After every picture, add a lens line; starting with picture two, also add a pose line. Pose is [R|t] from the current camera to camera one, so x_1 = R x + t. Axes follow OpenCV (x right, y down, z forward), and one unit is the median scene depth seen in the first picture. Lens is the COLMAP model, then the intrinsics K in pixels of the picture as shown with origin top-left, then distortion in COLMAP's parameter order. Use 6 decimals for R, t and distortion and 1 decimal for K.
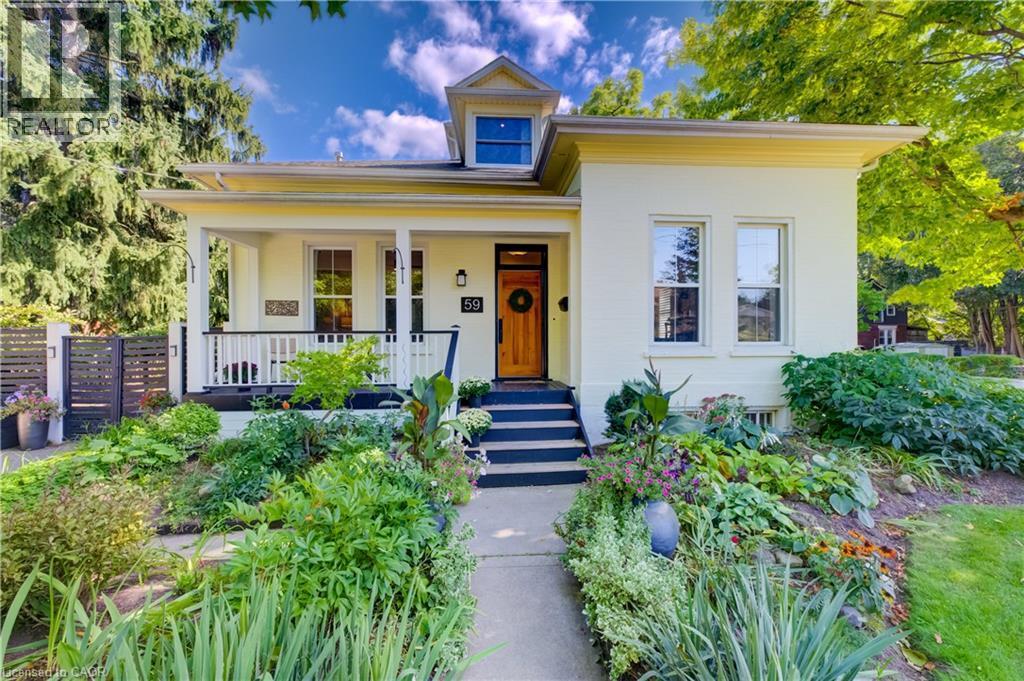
lens RADIAL K [[397.5, 0, 514.1], [0, 397.5, 338.2], [0, 0, 1]] dist [-0.001569, -0.000123]
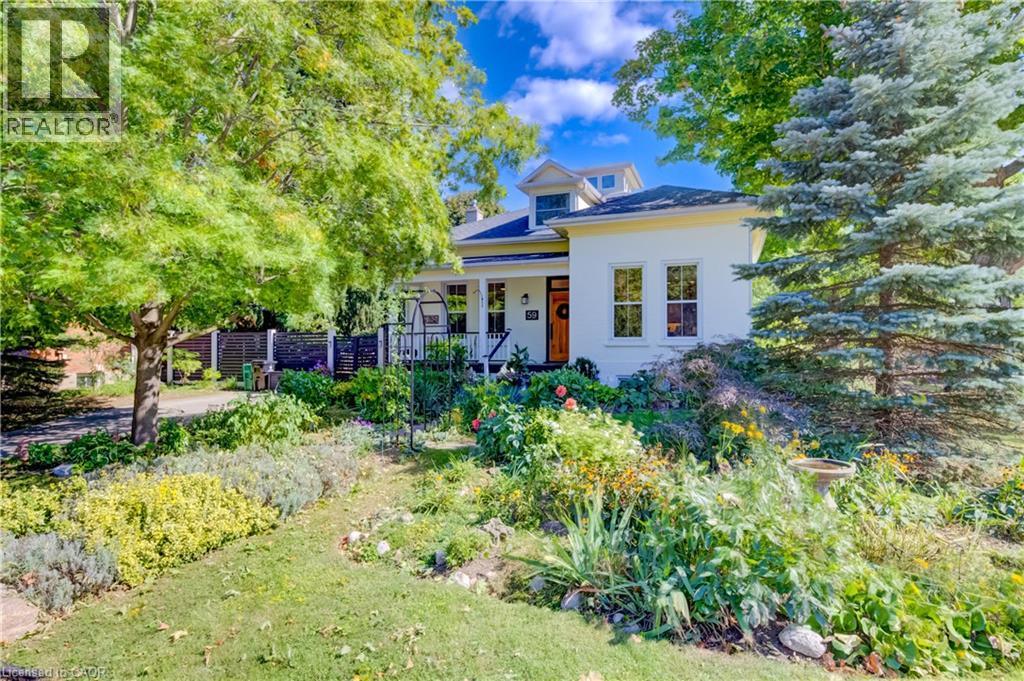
lens RADIAL K [[397.5, 0, 511.2], [0, 397.5, 339.8], [0, 0, 1]] dist [-0.001569, -0.000123]
pose [[0.934567, -0.001487, -0.355785, 0.372057], [0.003825, 0.999975, 0.005869, 0.005709], [0.355768, -0.006846, 0.934549, -0.515122]]
